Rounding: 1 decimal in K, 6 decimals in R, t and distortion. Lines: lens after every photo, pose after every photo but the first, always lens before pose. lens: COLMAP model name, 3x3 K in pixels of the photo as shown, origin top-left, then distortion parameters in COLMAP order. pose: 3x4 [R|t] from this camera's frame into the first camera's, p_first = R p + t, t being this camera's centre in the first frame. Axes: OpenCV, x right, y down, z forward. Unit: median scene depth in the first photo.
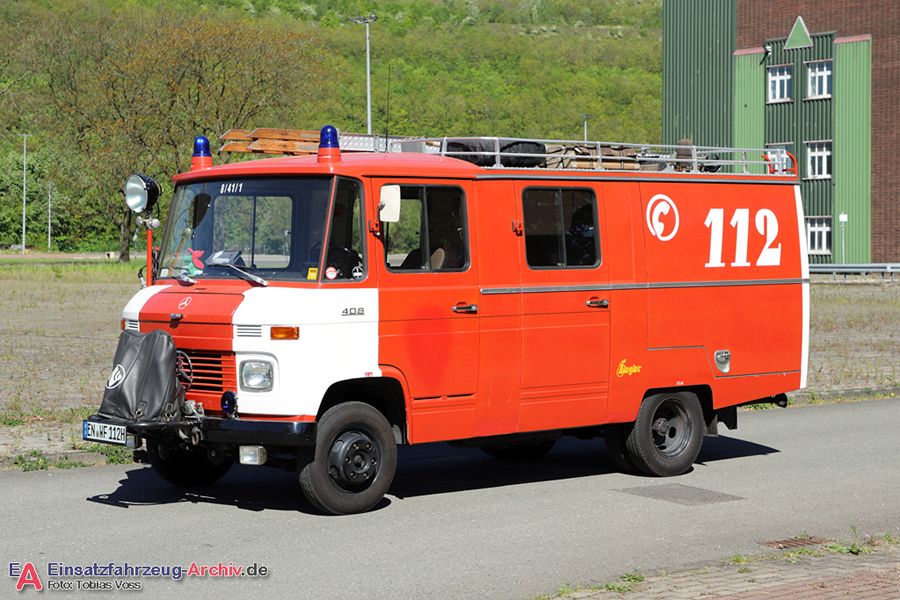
lens RADIAL K [[1875.8, 0, 449.0], [0, 1875.8, 247.2], [0, 0, 1]] dist [0.297678, 0.105888]
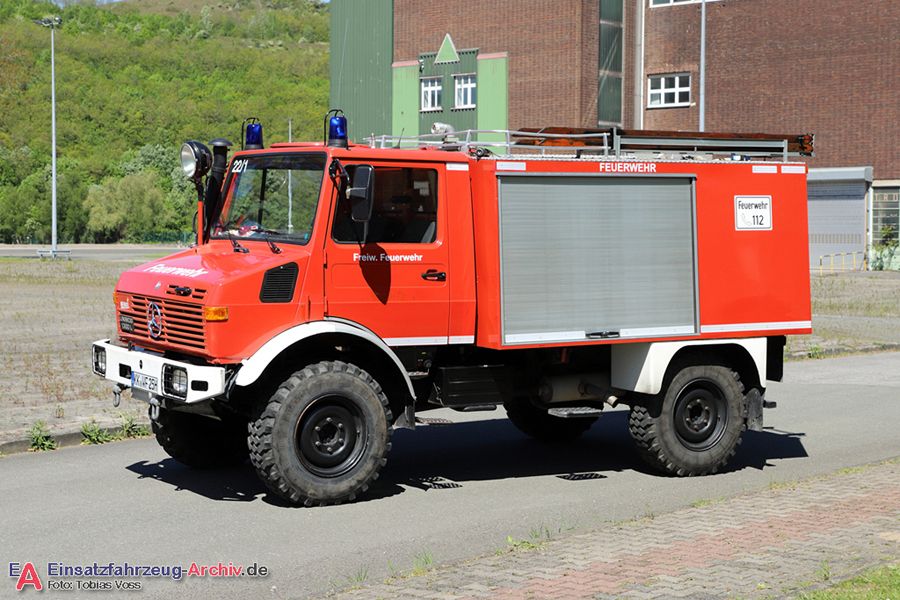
lens RADIAL K [[1630.4, 0, 453.7], [0, 1630.4, 250.0], [0, 0, 1]] dist [0.185202, 0.097609]
pose [[0.990045, 0.008154, 0.140515, 0.053164], [-0.009130, 0.999938, 0.006306, -0.000807], [-0.140455, -0.007526, 0.990058, 0.049709]]
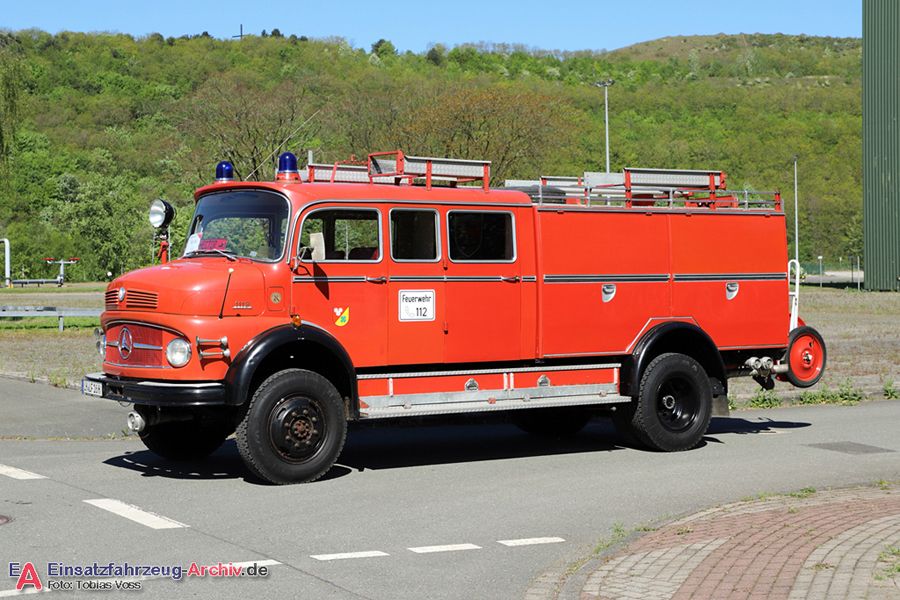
lens RADIAL K [[1613.1, 0, 420.4], [0, 1613.1, 256.9], [0, 0, 1]] dist [0.201668, 0.087032]
pose [[0.987865, -0.010878, -0.154936, -0.001018], [0.009576, 0.999912, -0.009148, -0.001202], [0.155022, 0.007554, 0.987882, -0.047831]]
